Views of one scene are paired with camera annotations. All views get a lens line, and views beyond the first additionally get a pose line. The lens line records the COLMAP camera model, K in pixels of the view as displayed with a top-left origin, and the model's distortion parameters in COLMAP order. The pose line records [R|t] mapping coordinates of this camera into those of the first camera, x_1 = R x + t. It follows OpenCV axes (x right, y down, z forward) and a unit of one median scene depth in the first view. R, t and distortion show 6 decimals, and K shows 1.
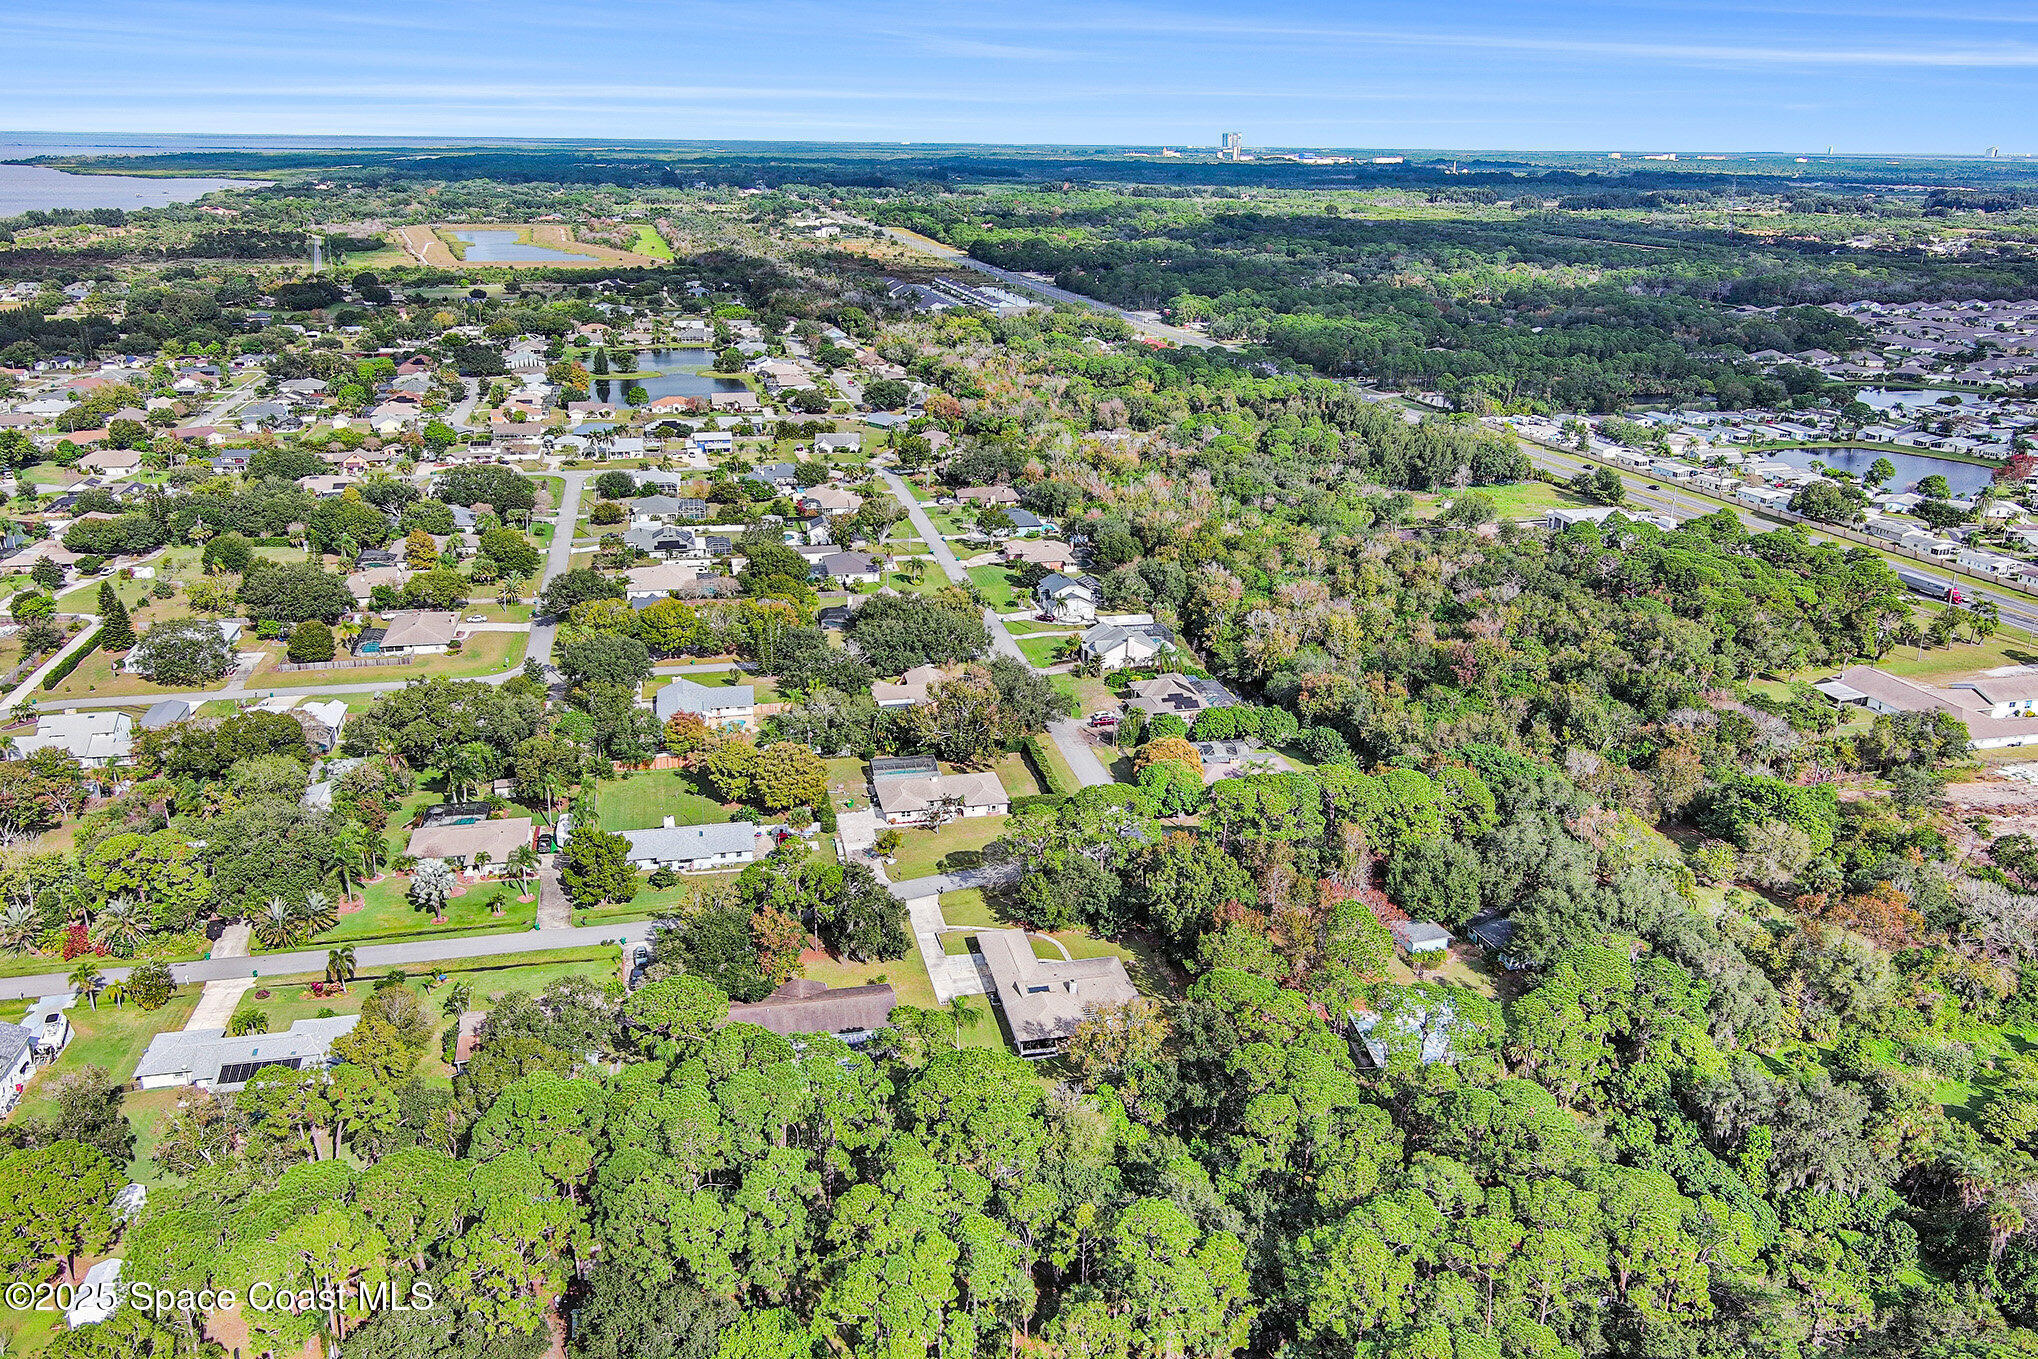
lens RADIAL K [[1562.1, 0, 1028.4], [0, 1562.1, 688.9], [0, 0, 1]] dist [-0.001519, -0.002639]
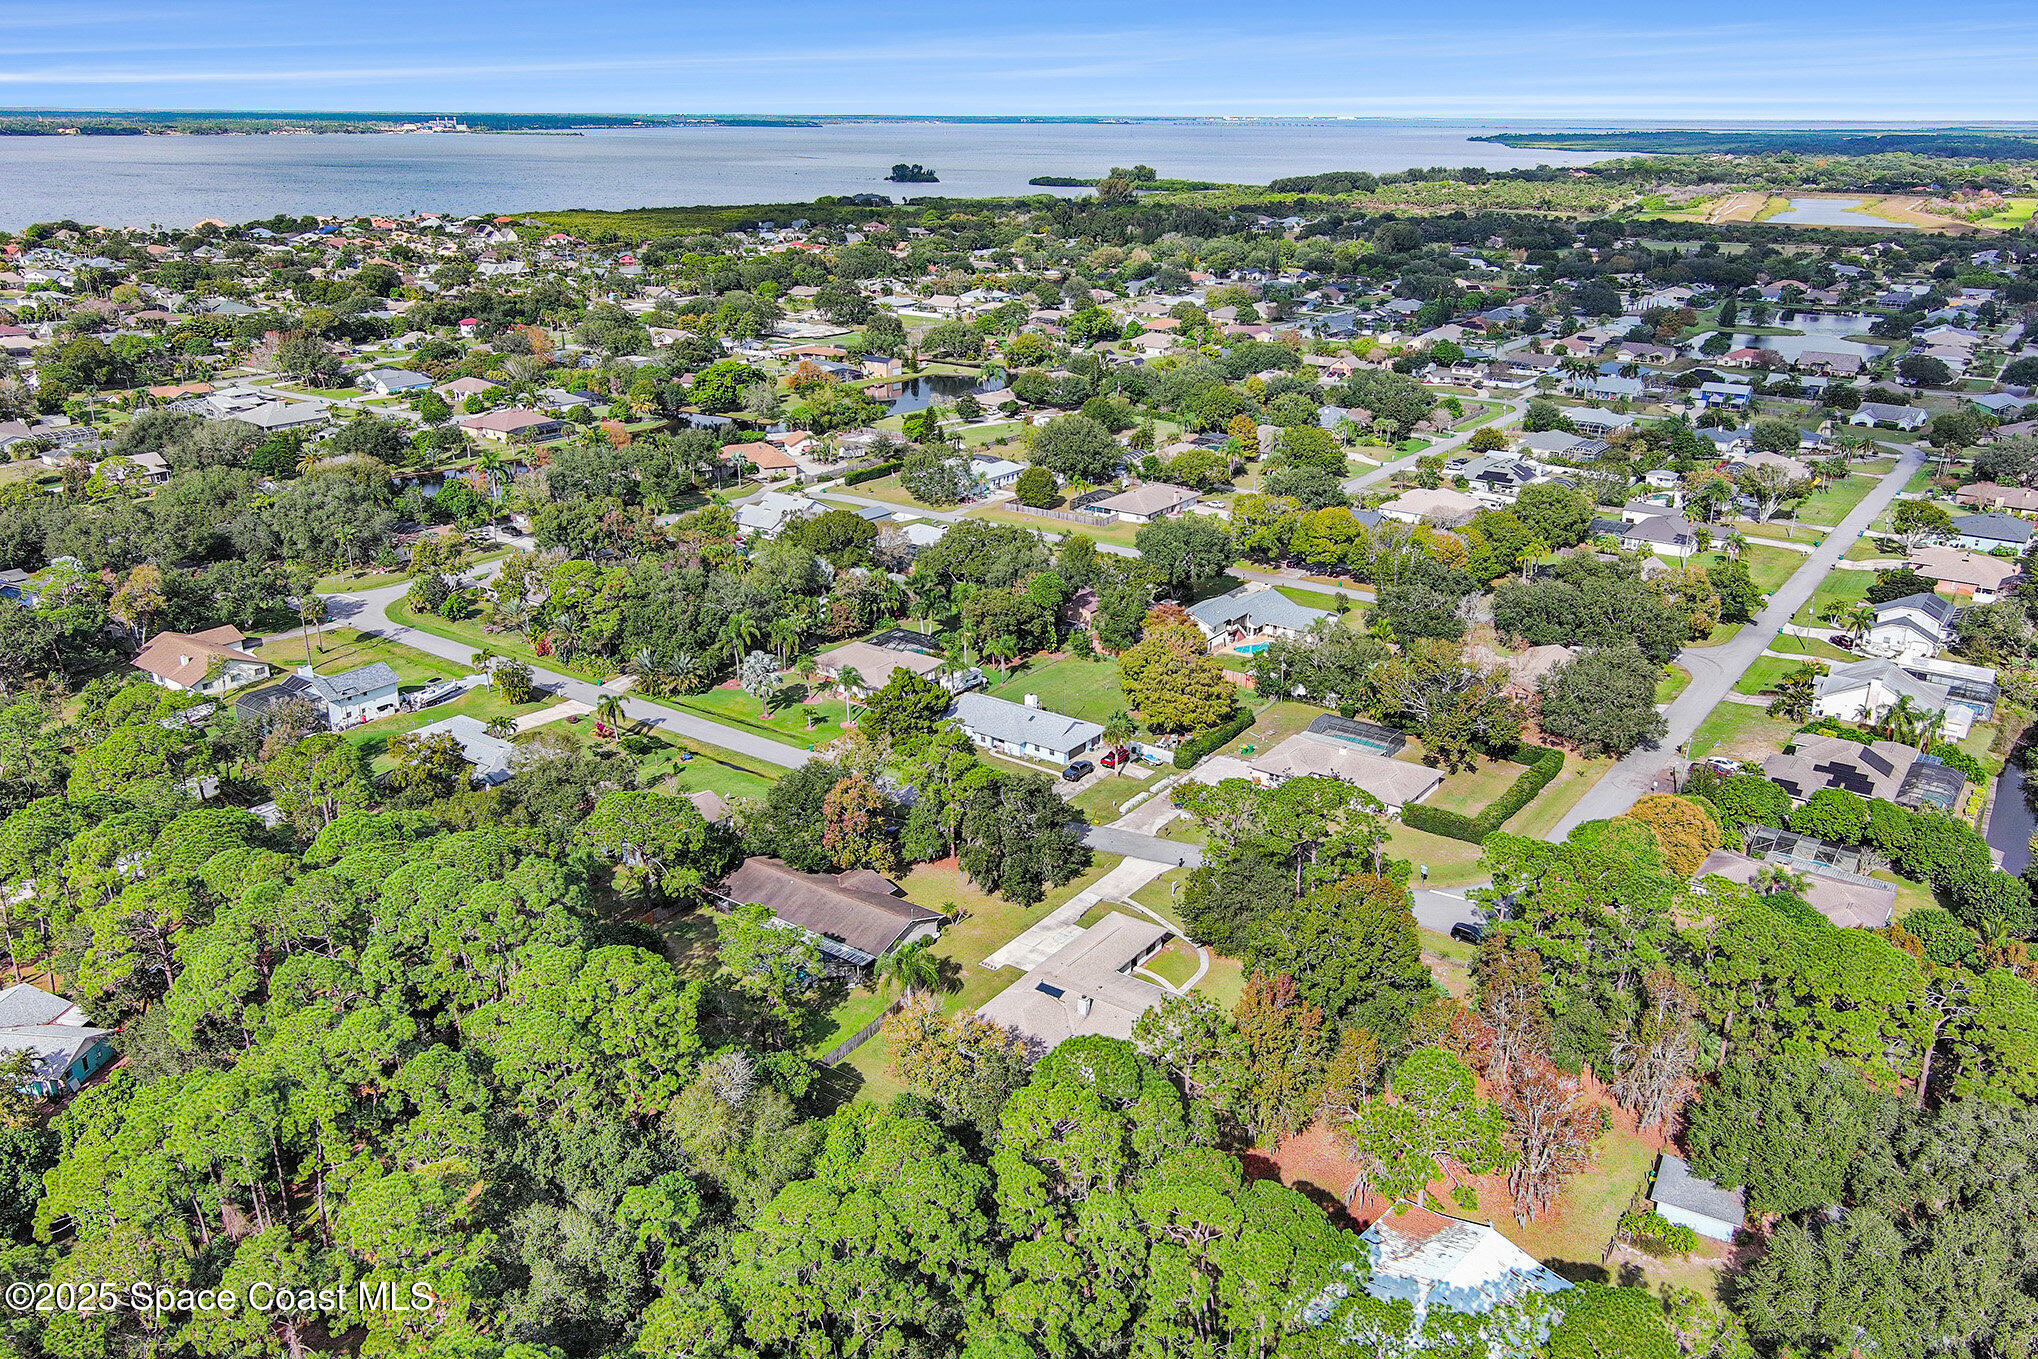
lens RADIAL K [[1562.1, 0, 1028.4], [0, 1562.1, 688.9], [0, 0, 1]] dist [-0.001519, -0.002639]
pose [[0.660849, 0.249094, -0.707976, 0.366008], [-0.245049, 0.963231, 0.110166, -0.017181], [0.709386, 0.100686, 0.697591, 0.350580]]
